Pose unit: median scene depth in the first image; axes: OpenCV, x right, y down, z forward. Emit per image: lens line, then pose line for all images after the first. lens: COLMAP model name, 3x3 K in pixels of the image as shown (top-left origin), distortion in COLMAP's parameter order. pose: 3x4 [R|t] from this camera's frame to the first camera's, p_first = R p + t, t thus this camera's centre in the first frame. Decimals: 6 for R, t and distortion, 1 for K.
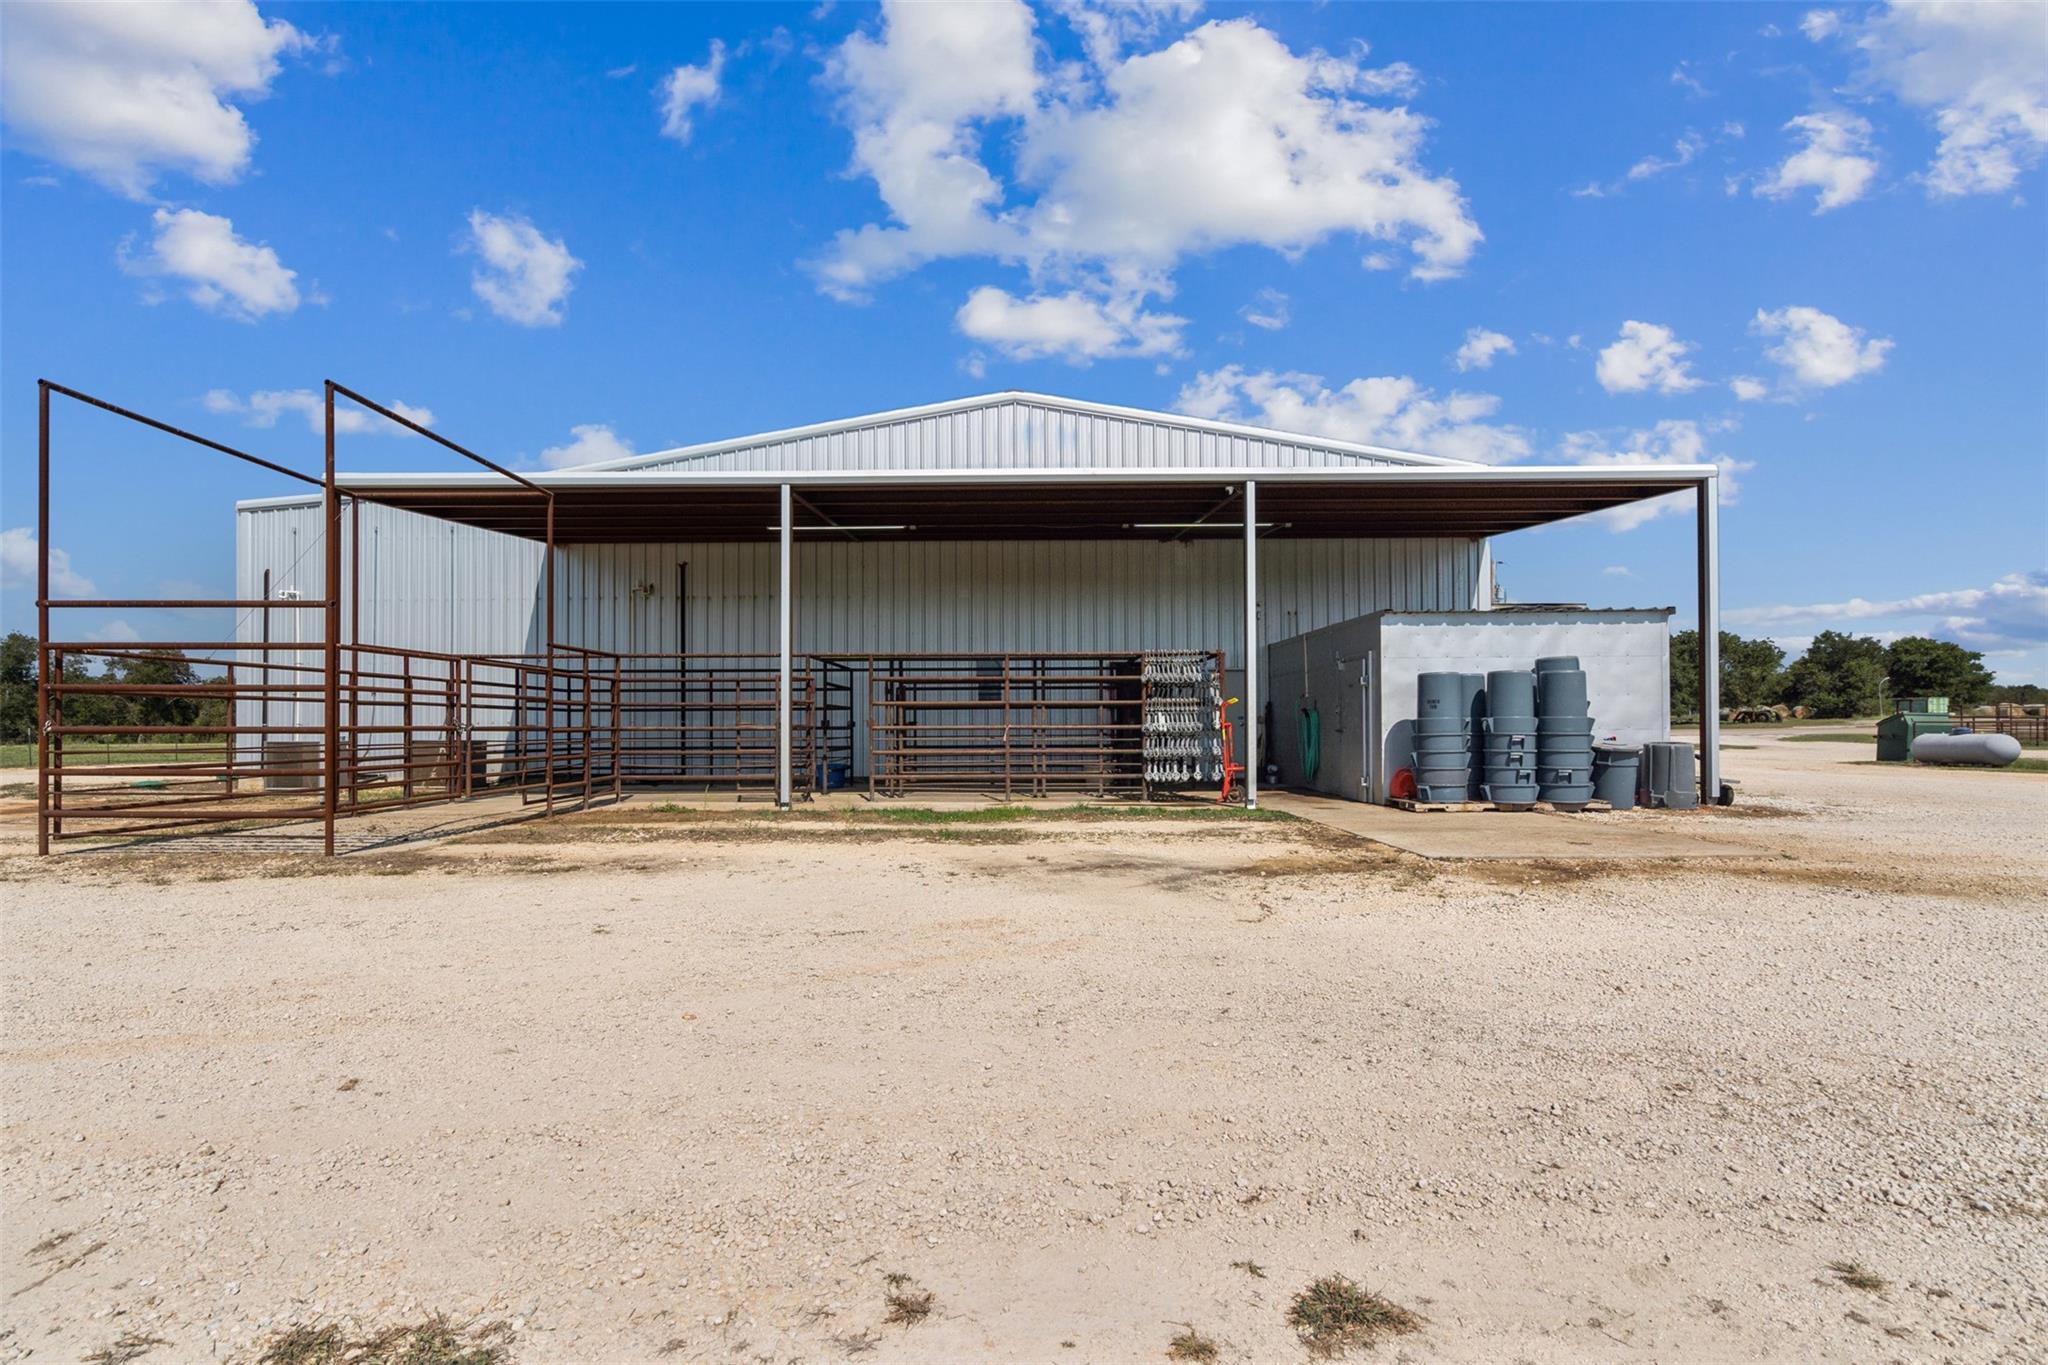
lens RADIAL K [[983.6, 0, 969.9], [0, 983.6, 727.4], [0, 0, 1]] dist [-0.050372, 0.000290]
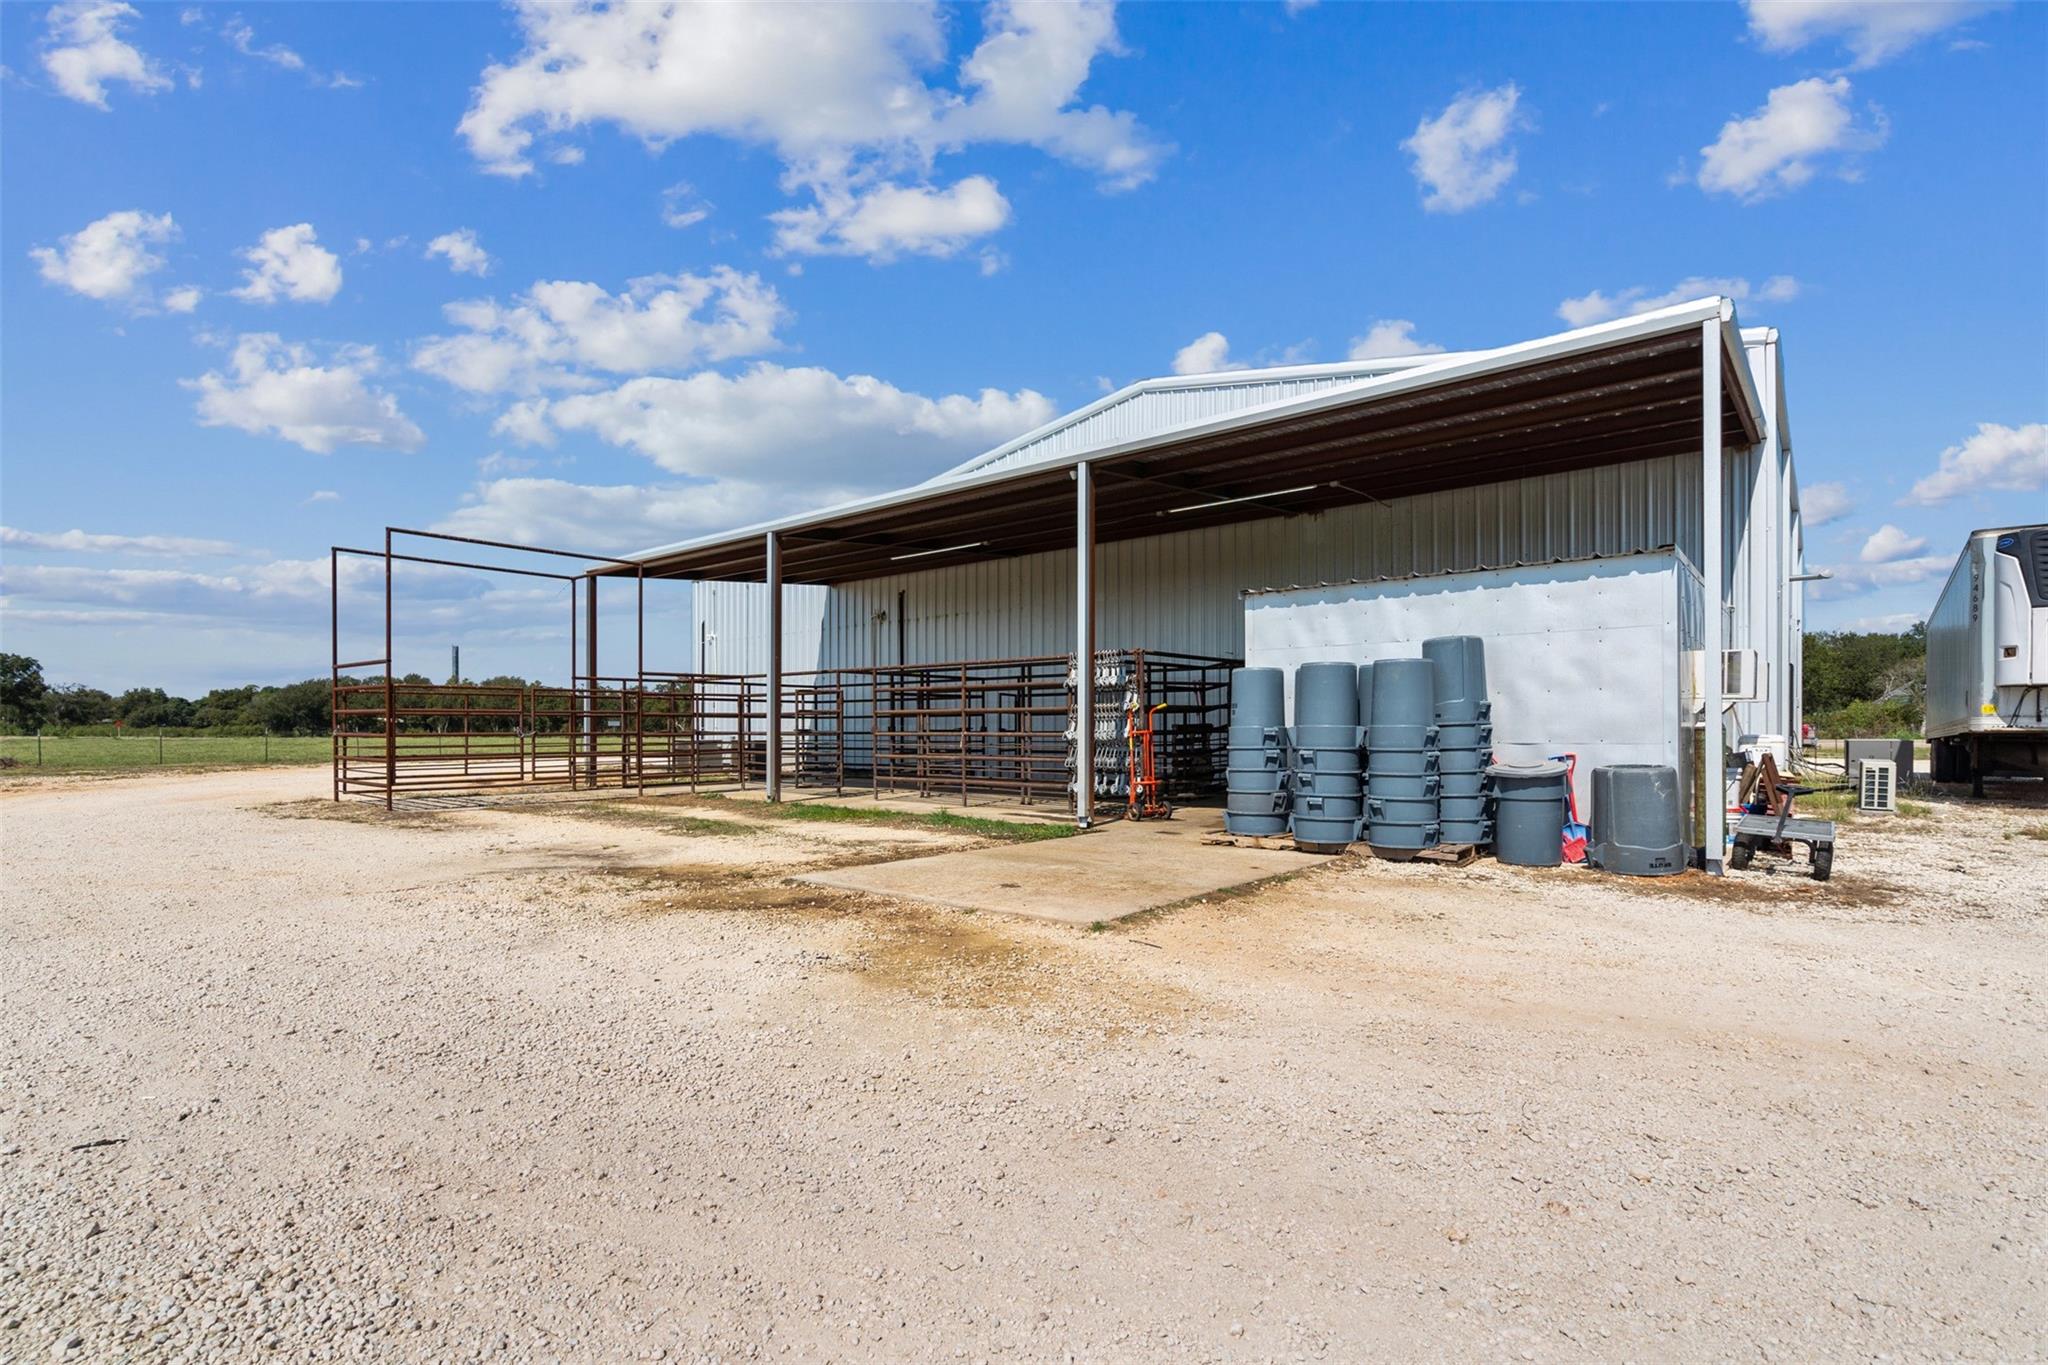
lens RADIAL K [[983.6, 0, 969.9], [0, 983.6, 727.4], [0, 0, 1]] dist [-0.050372, 0.000290]
pose [[0.760661, -0.001285, -0.649148, 0.671465], [0.001200, 0.999999, -0.000575, -0.006737], [0.649148, -0.000342, 0.760662, 0.208688]]
